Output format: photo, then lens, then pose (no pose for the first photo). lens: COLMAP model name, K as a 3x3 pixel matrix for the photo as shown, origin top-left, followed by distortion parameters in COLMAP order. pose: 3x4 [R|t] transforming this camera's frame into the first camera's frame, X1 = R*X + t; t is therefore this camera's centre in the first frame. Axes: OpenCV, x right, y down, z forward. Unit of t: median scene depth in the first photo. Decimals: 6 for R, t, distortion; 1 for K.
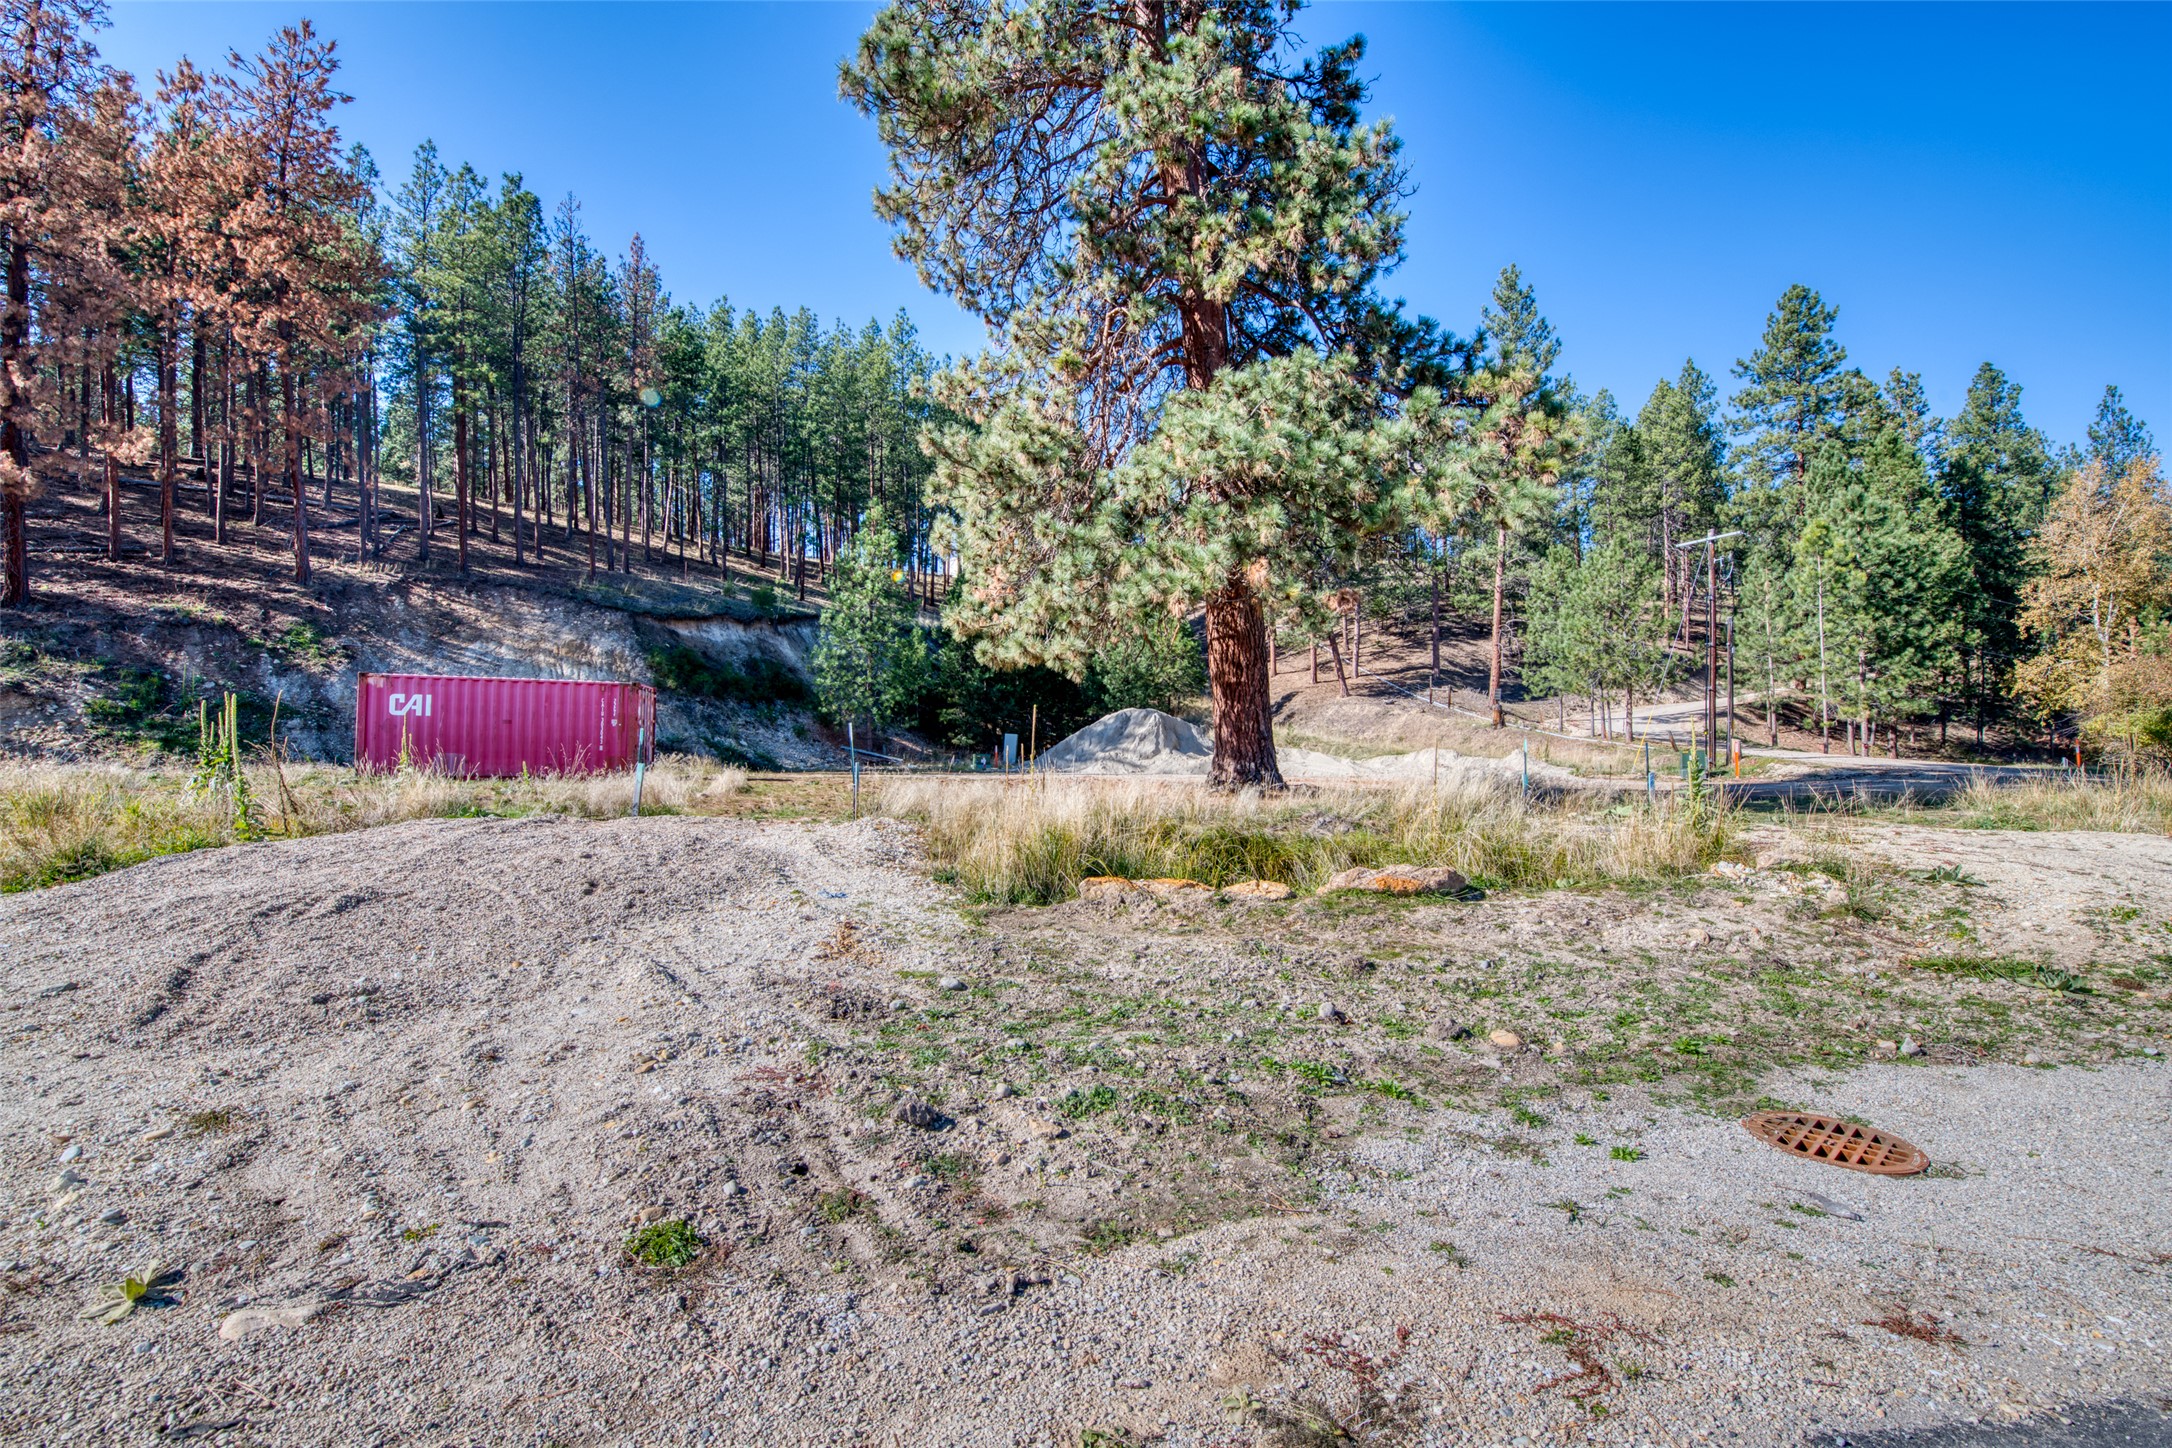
lens RADIAL K [[876.7, 0, 1096.4], [0, 876.7, 731.1], [0, 0, 1]] dist [-0.015676, -0.001938]
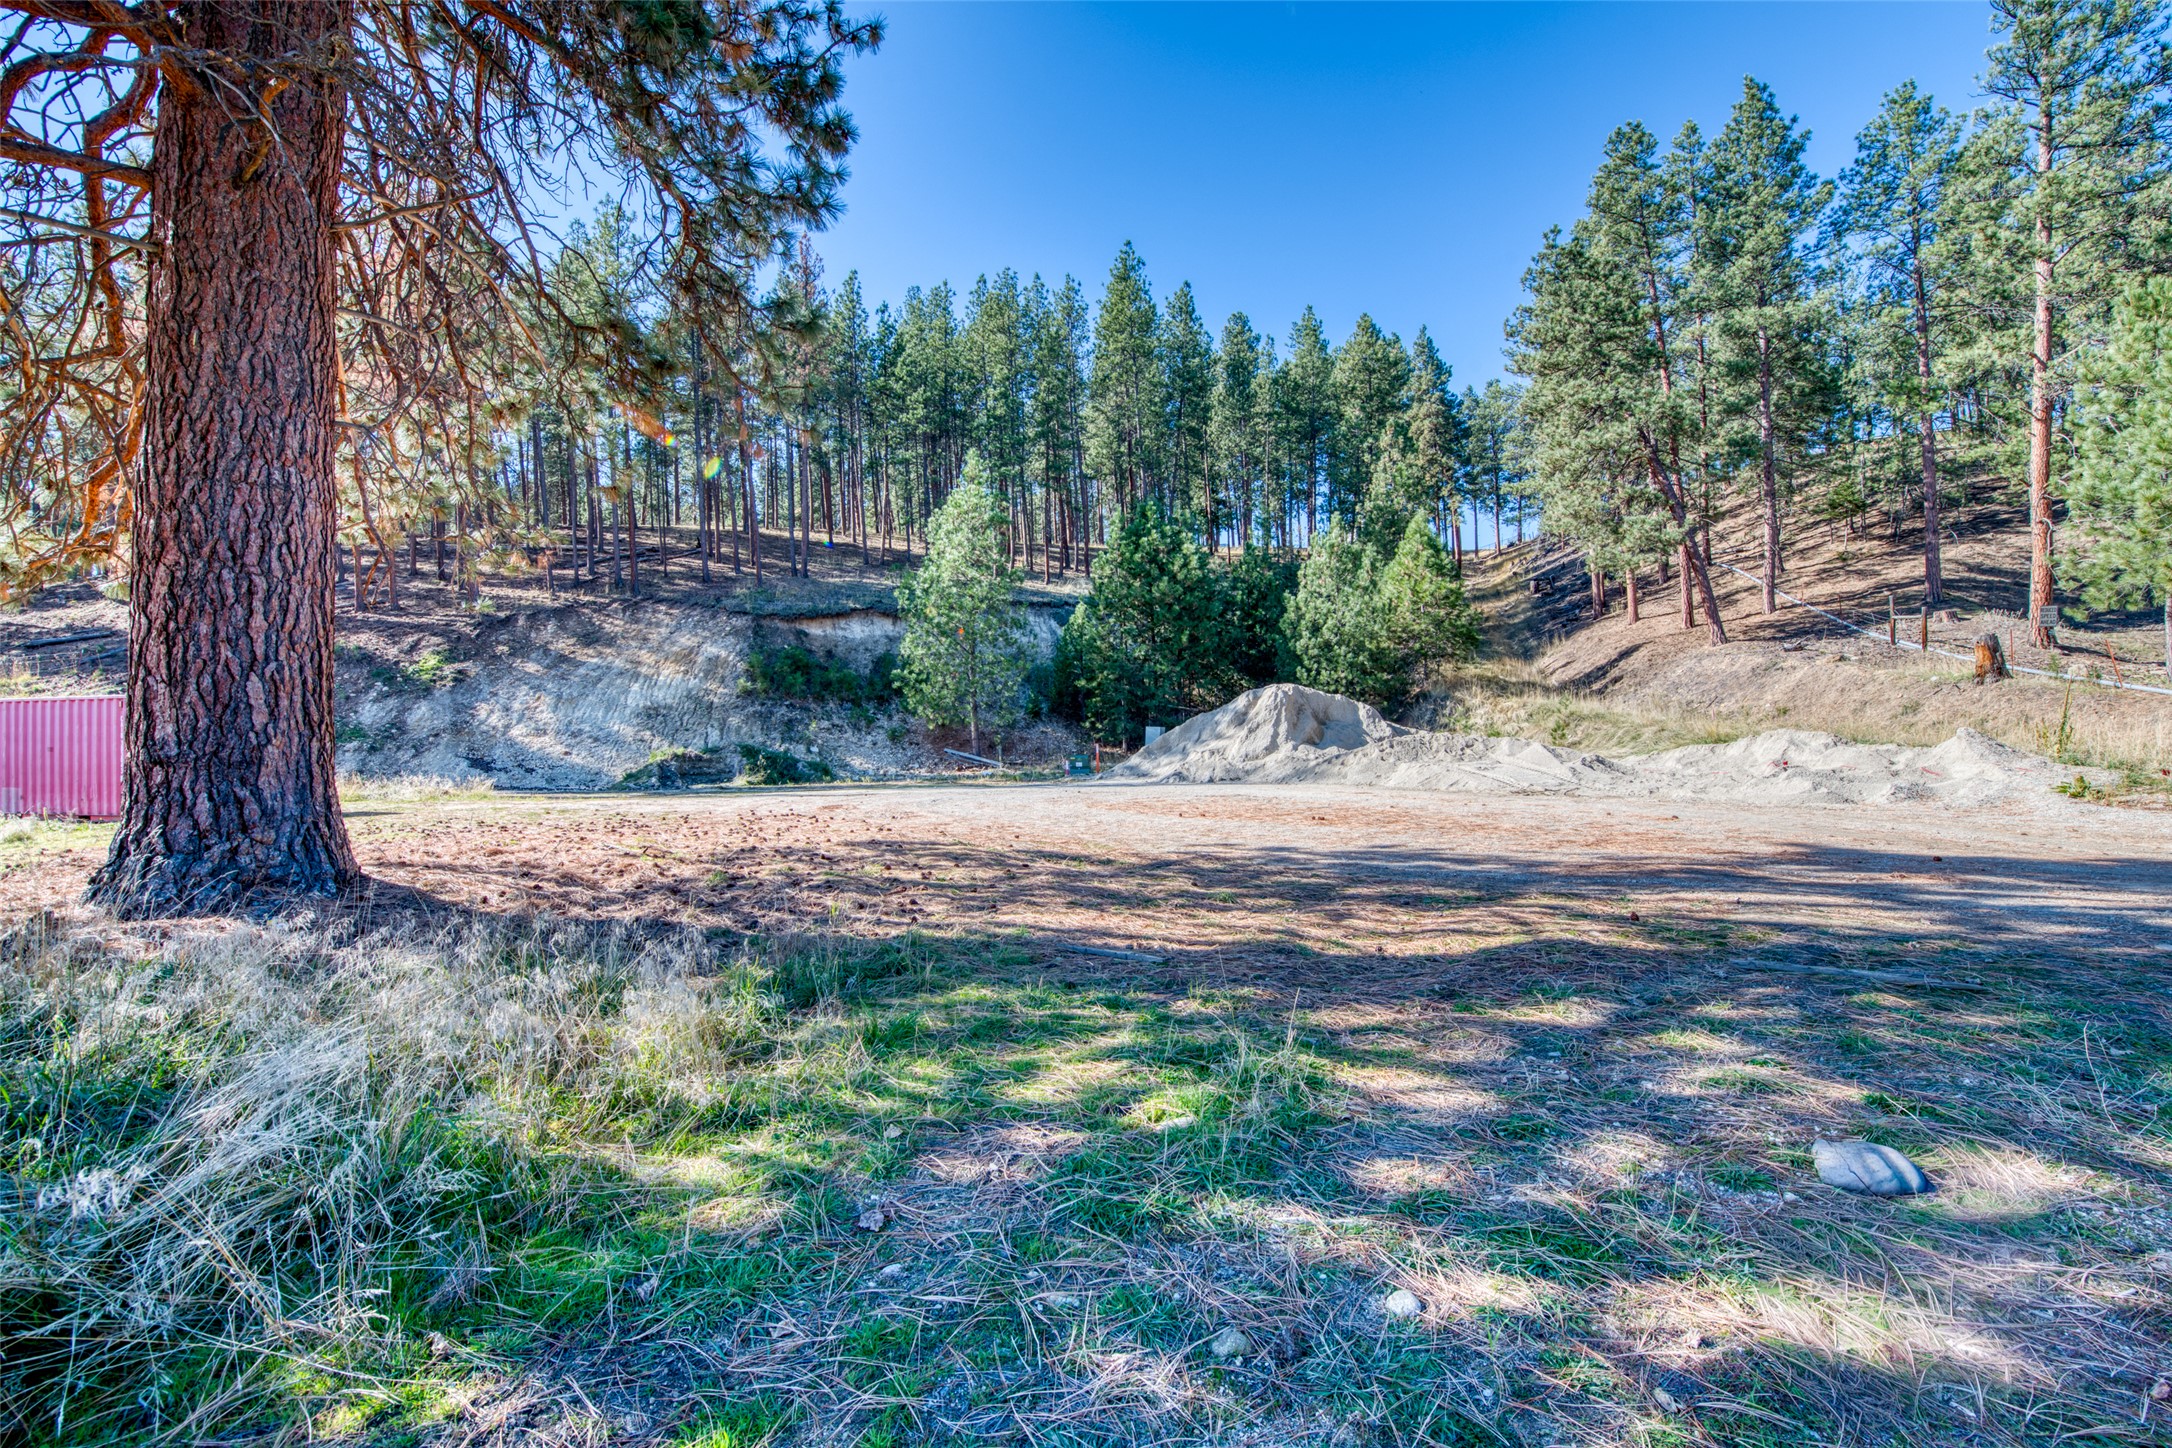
lens RADIAL K [[876.7, 0, 1096.4], [0, 876.7, 731.1], [0, 0, 1]] dist [-0.015676, -0.001938]
pose [[0.871208, -0.032383, -0.489846, 0.267799], [0.038640, 0.999250, 0.002664, 0.003921], [0.489392, -0.021248, 0.871805, 0.343648]]
